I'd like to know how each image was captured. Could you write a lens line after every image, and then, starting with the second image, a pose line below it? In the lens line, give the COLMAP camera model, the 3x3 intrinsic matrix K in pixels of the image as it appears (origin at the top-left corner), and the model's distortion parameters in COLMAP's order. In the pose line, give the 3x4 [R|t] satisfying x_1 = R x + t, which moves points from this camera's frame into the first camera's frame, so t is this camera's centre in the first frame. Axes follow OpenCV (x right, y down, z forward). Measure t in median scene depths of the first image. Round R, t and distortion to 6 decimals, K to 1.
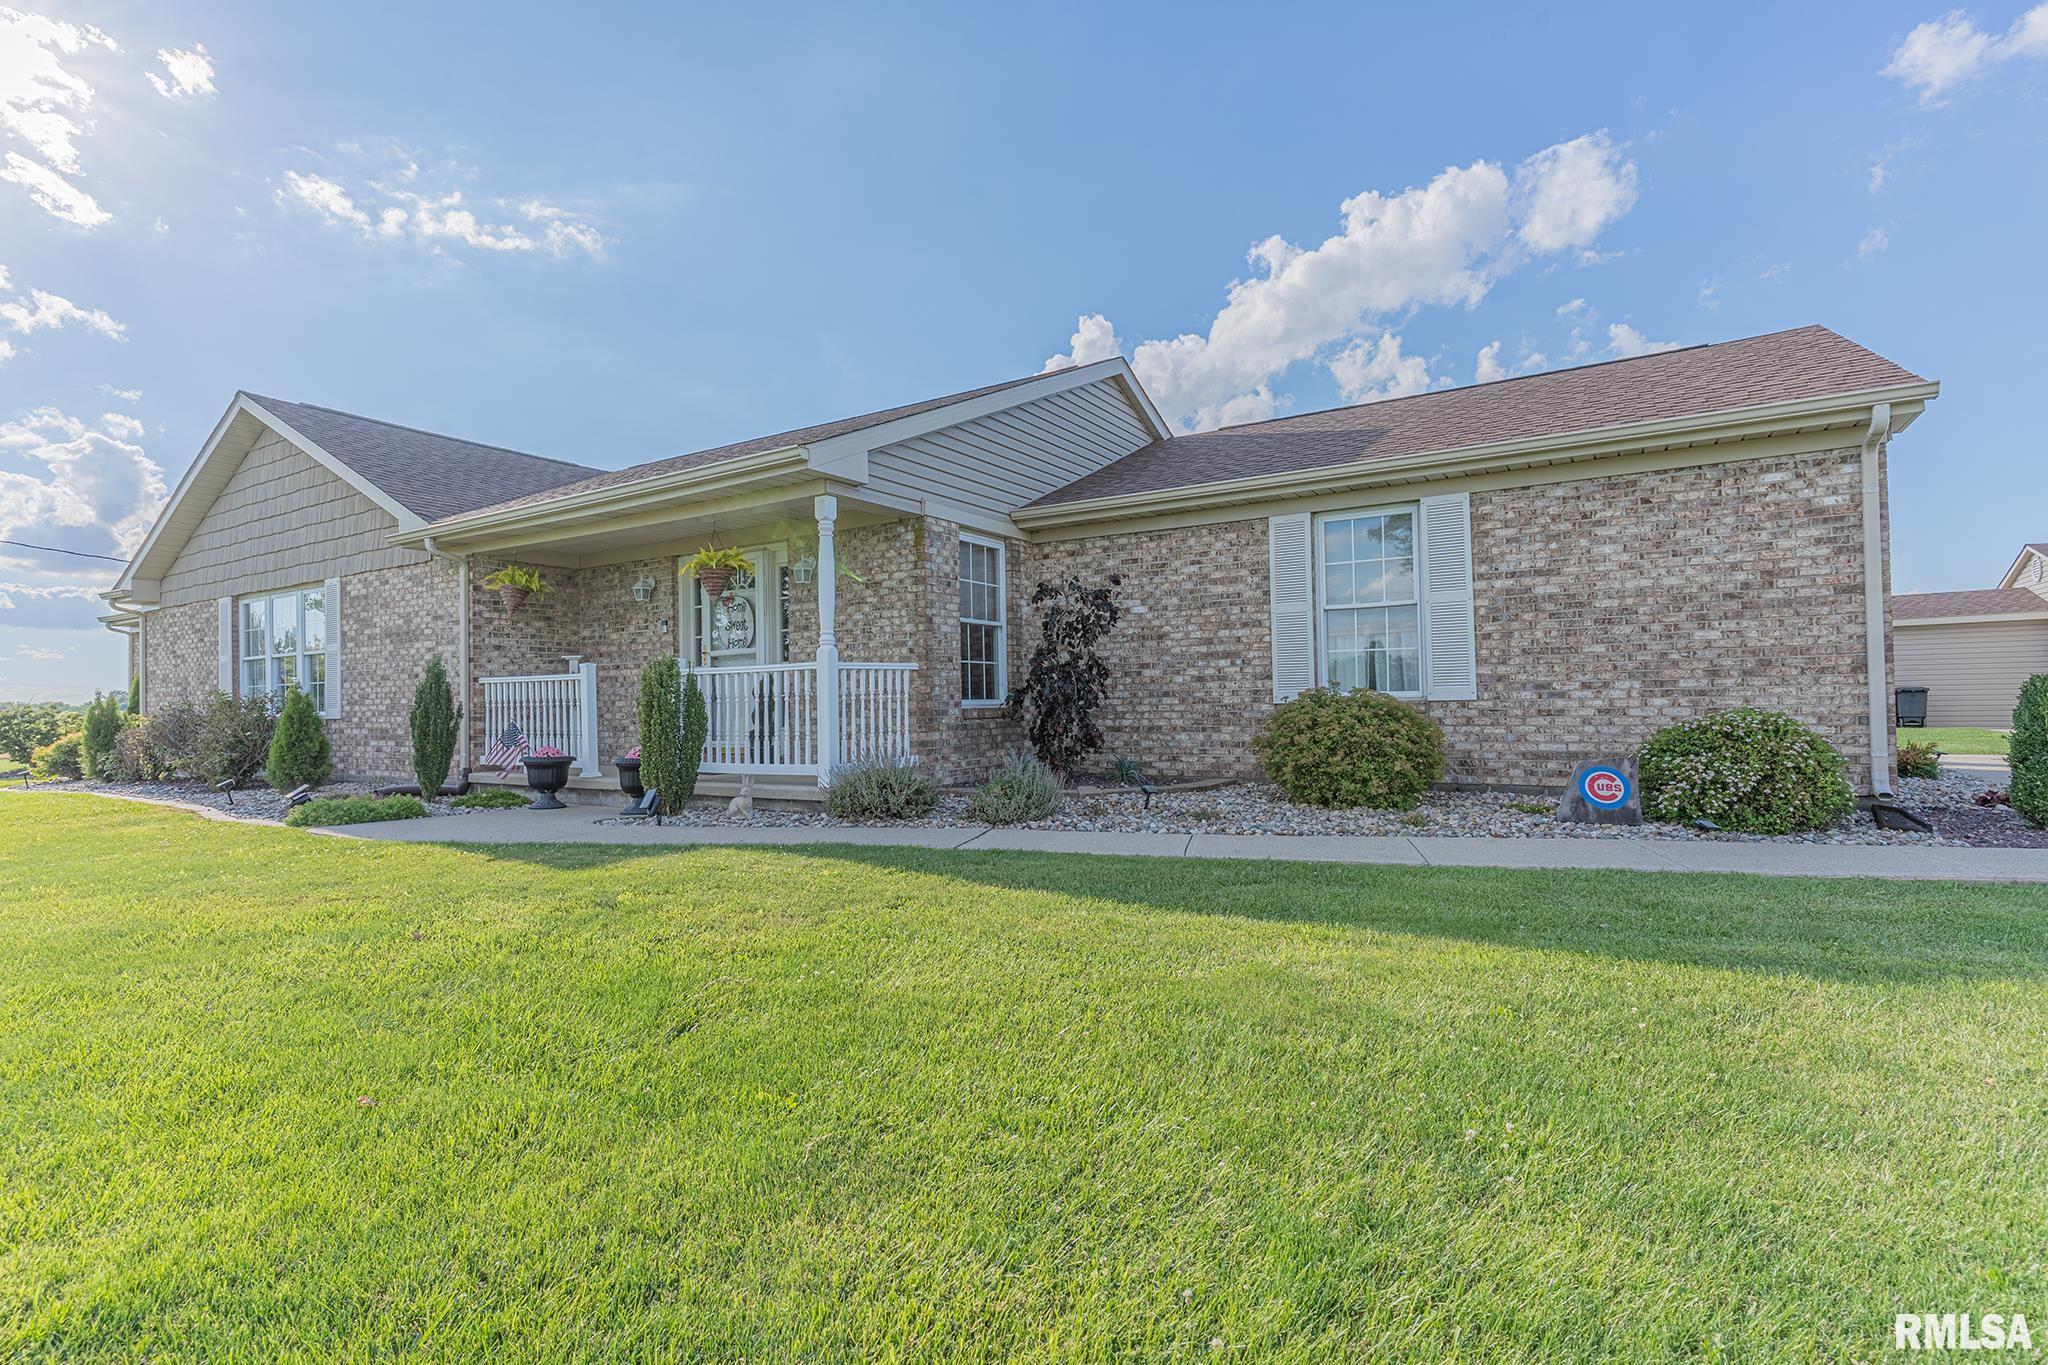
lens RADIAL K [[964.9, 0, 1015.1], [0, 964.9, 692.8], [0, 0, 1]] dist [0.001746, -0.000063]
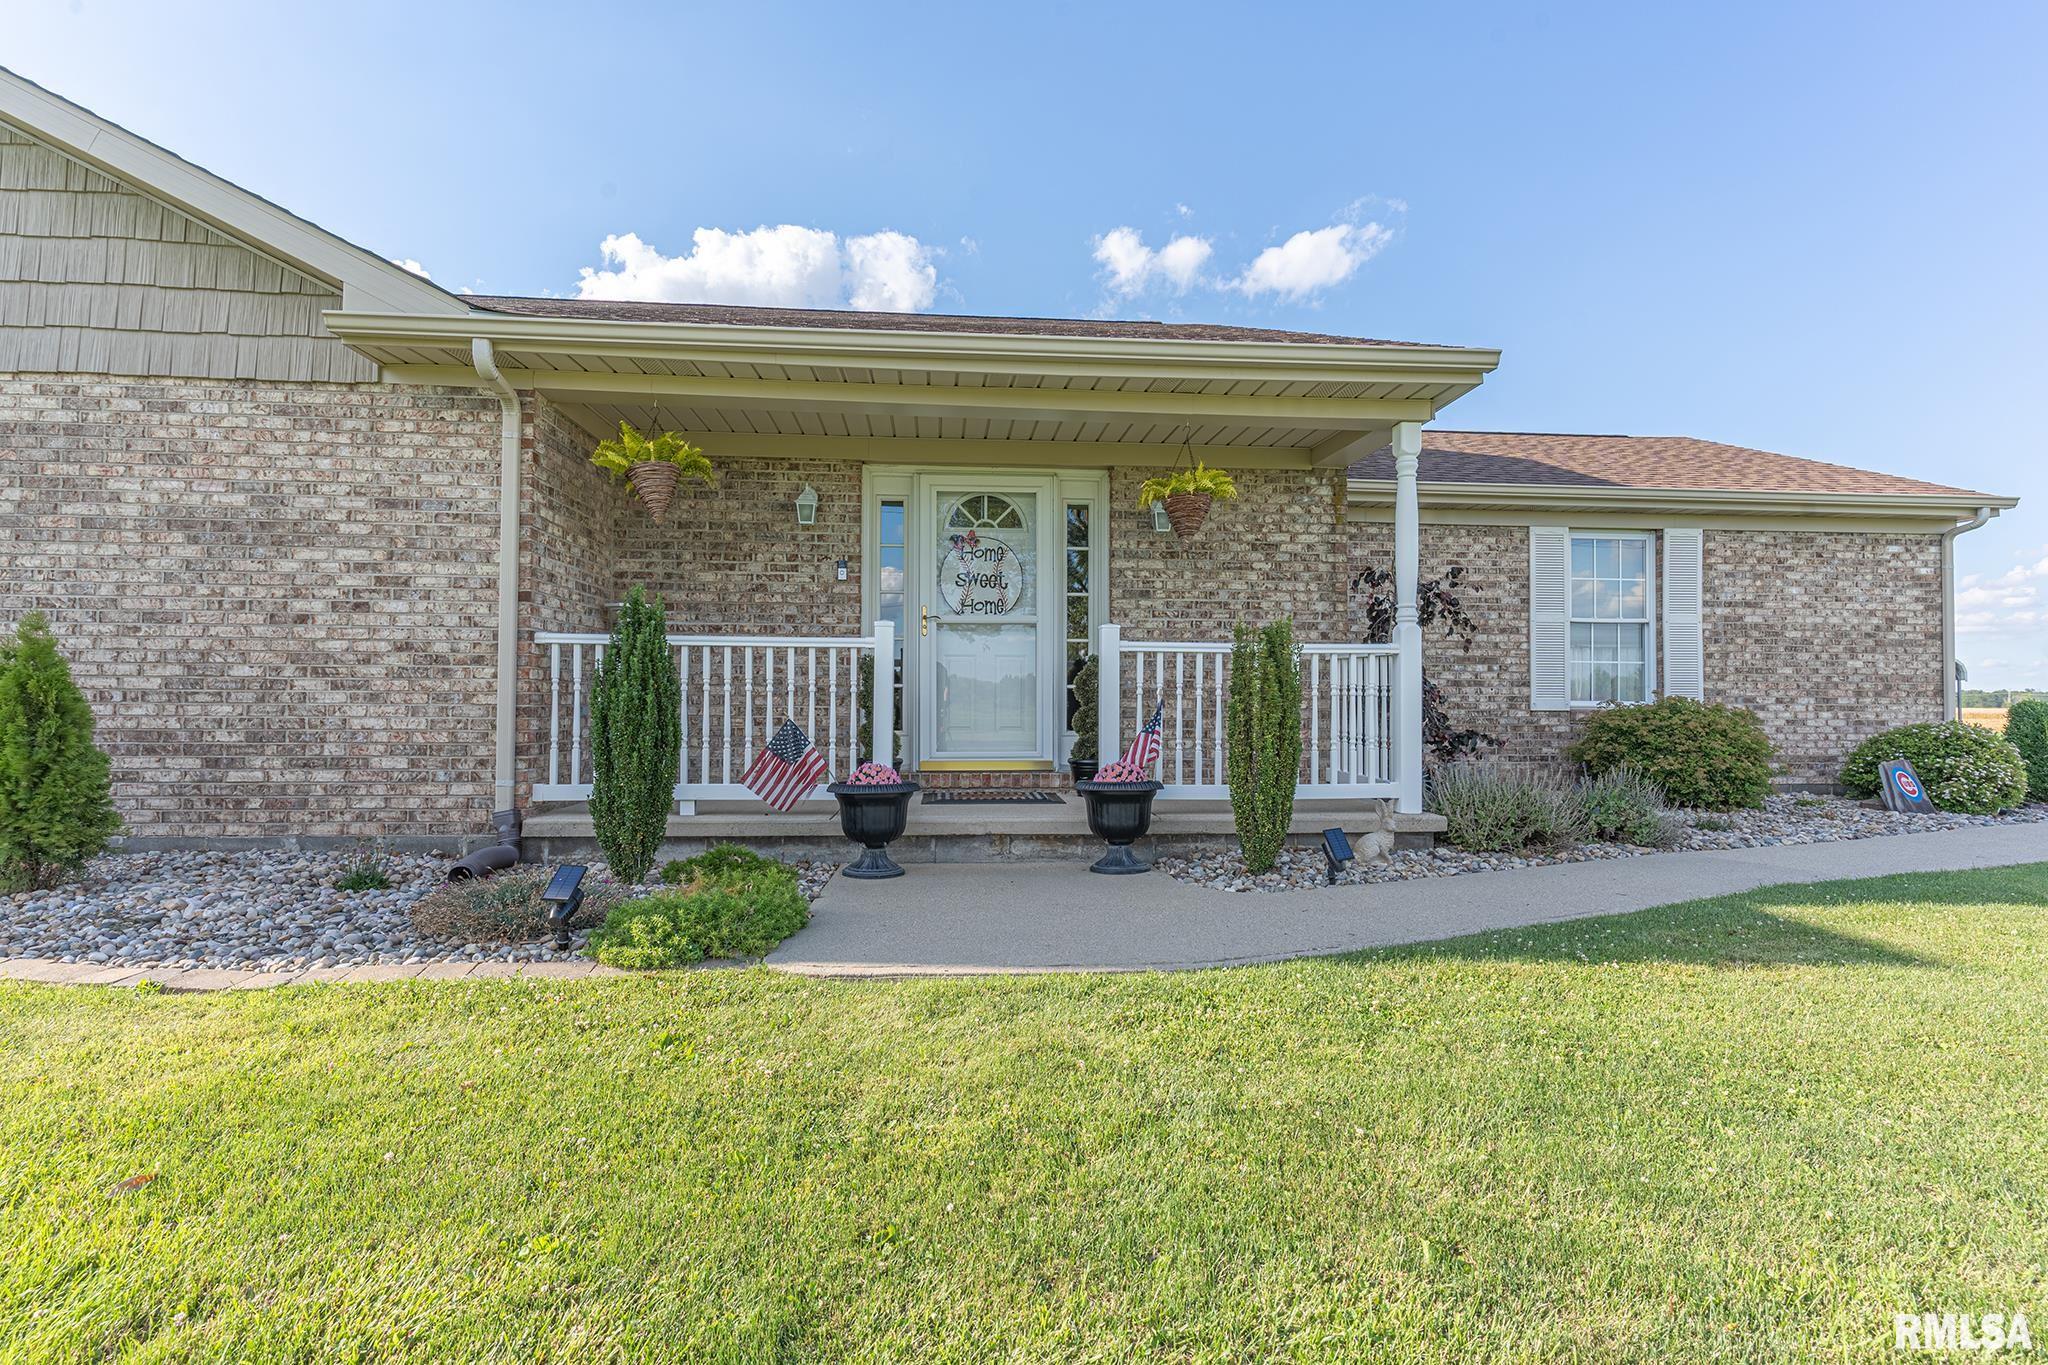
lens RADIAL K [[964.9, 0, 1015.6], [0, 964.9, 689.1], [0, 0, 1]] dist [0.001746, -0.000063]
pose [[0.801559, 0.030224, 0.597152, -0.859369], [-0.025989, 0.999539, -0.015706, 0.020921], [-0.597351, -0.002930, 0.801974, 0.568239]]
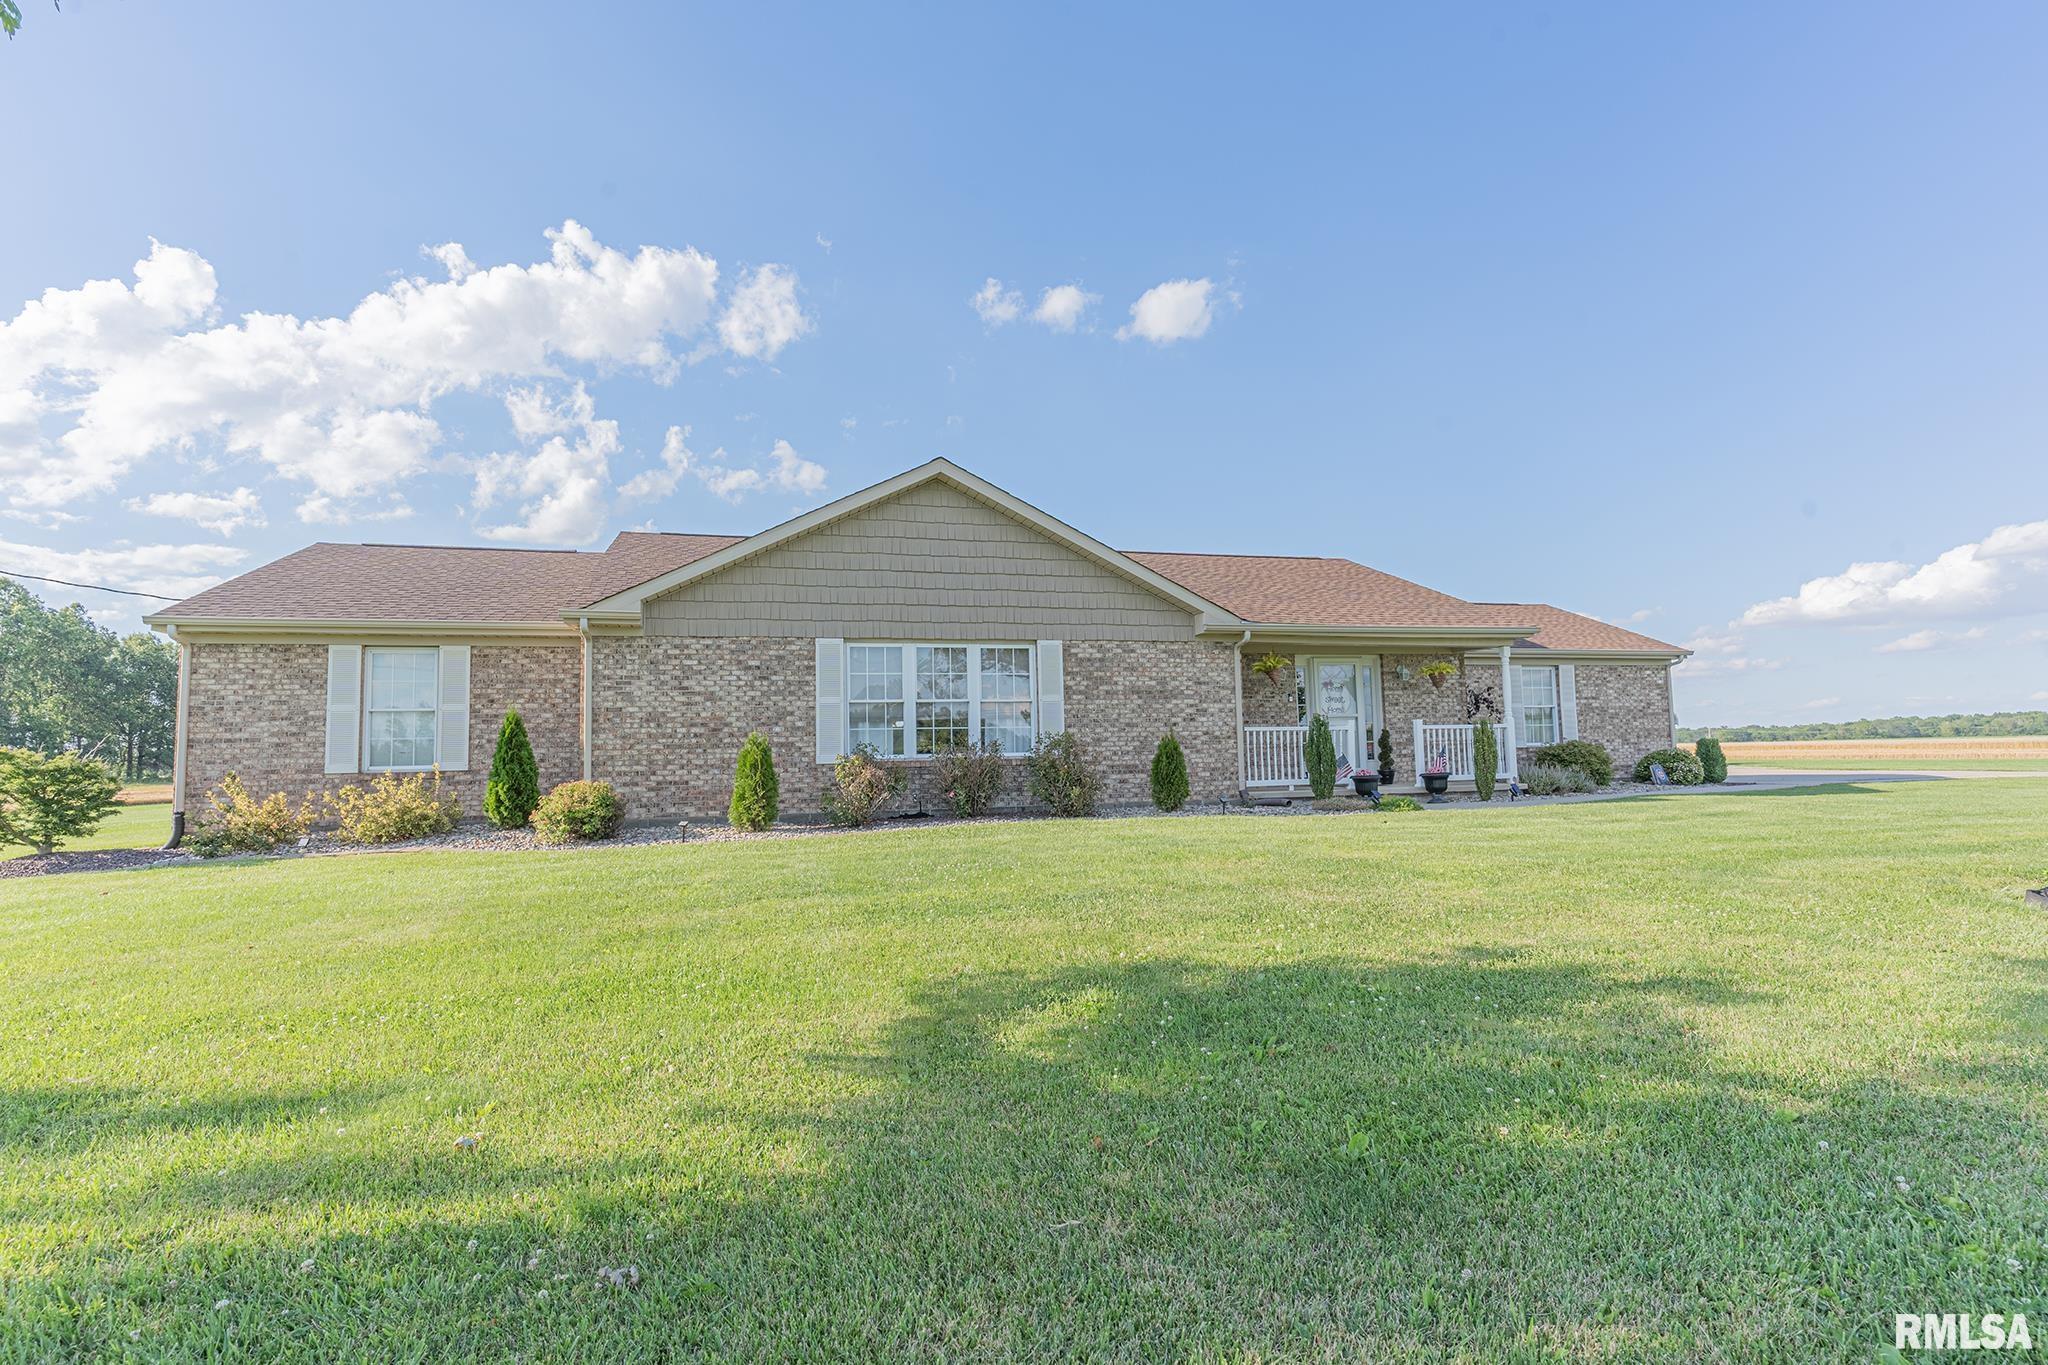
lens RADIAL K [[1044.8, 0, 1043.2], [0, 1044.8, 670.4], [0, 0, 1]] dist [0.029876, 0.000648]
pose [[0.650565, 0.065674, 0.756606, -2.558734], [0.004289, 0.995920, -0.090134, 0.052745], [-0.759439, 0.061884, 0.647629, 0.261475]]
